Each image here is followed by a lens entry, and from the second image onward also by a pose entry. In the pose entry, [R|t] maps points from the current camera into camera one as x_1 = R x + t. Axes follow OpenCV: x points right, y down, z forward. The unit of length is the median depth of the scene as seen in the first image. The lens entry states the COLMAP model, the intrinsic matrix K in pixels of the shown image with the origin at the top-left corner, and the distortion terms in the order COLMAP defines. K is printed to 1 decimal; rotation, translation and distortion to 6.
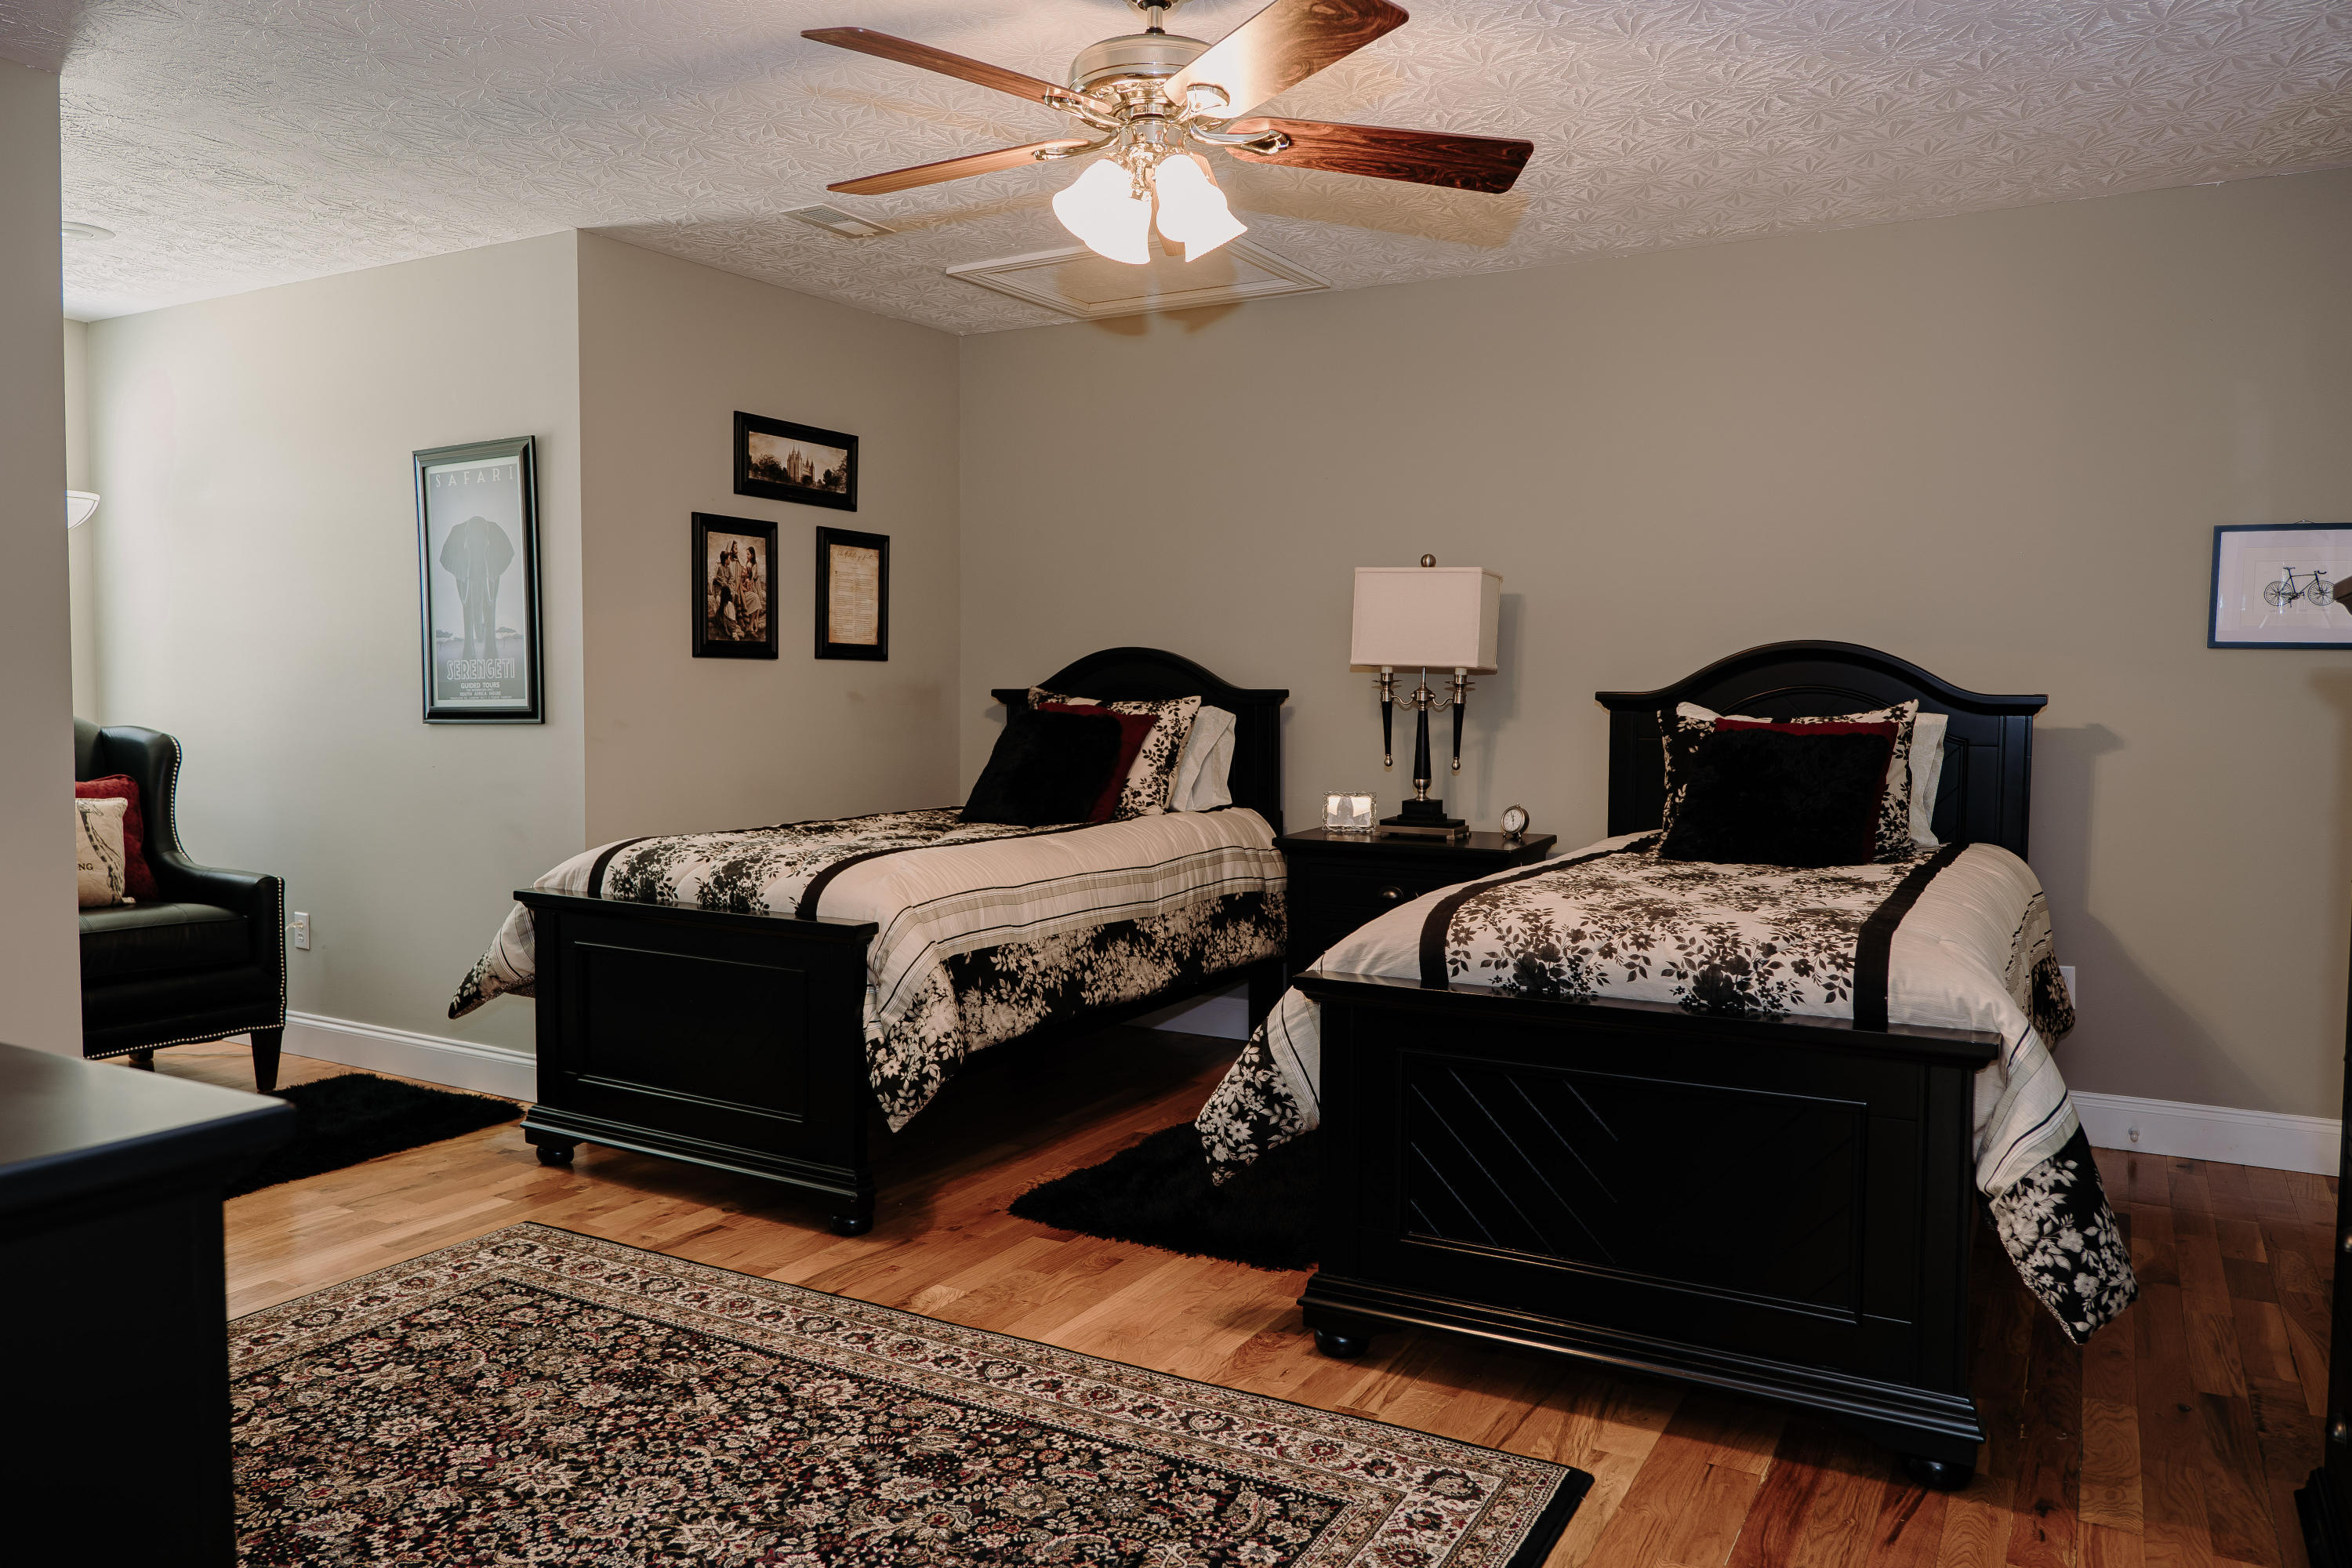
lens RADIAL K [[1639.8, 0, 1176.0], [0, 1639.8, 784.0], [0, 0, 1]] dist [0.004607, 0.001387]
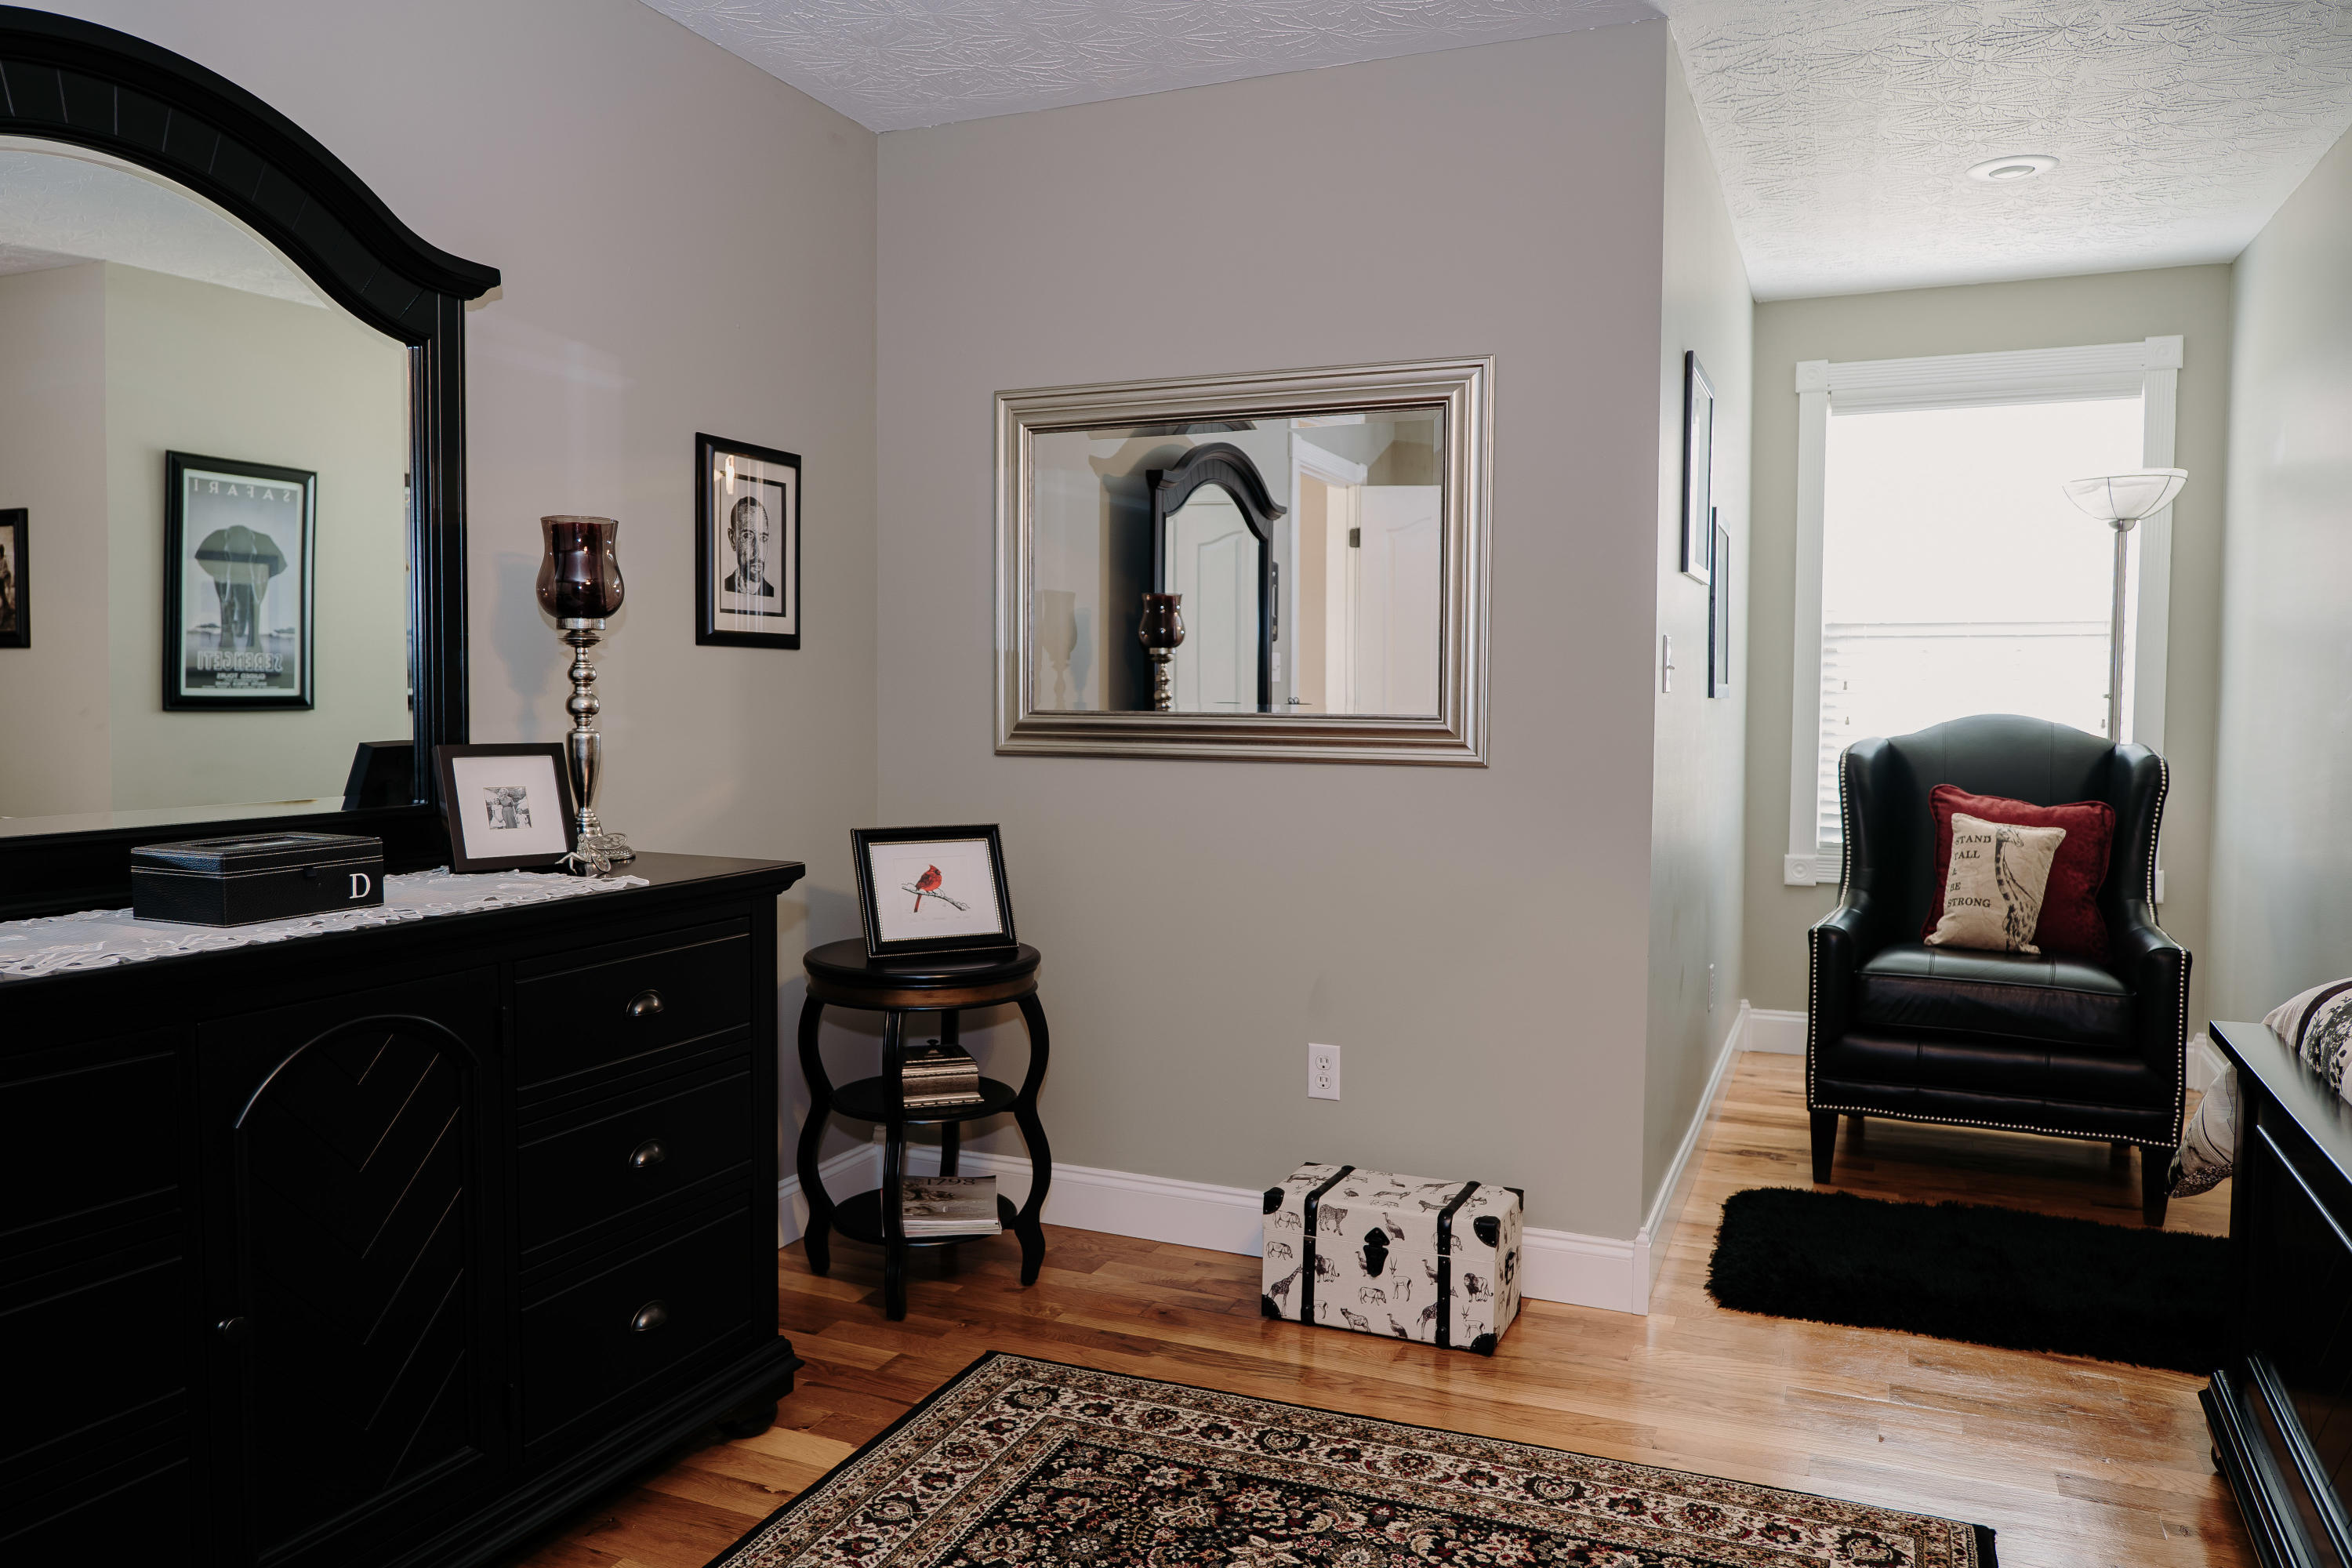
lens RADIAL K [[1639.8, 0, 1176.0], [0, 1639.8, 784.0], [0, 0, 1]] dist [0.004607, 0.001387]
pose [[0.092256, 0.046488, -0.994649, 0.223959], [-0.051586, 0.997791, 0.041850, -0.037893], [0.994398, 0.047449, 0.094451, 0.681653]]
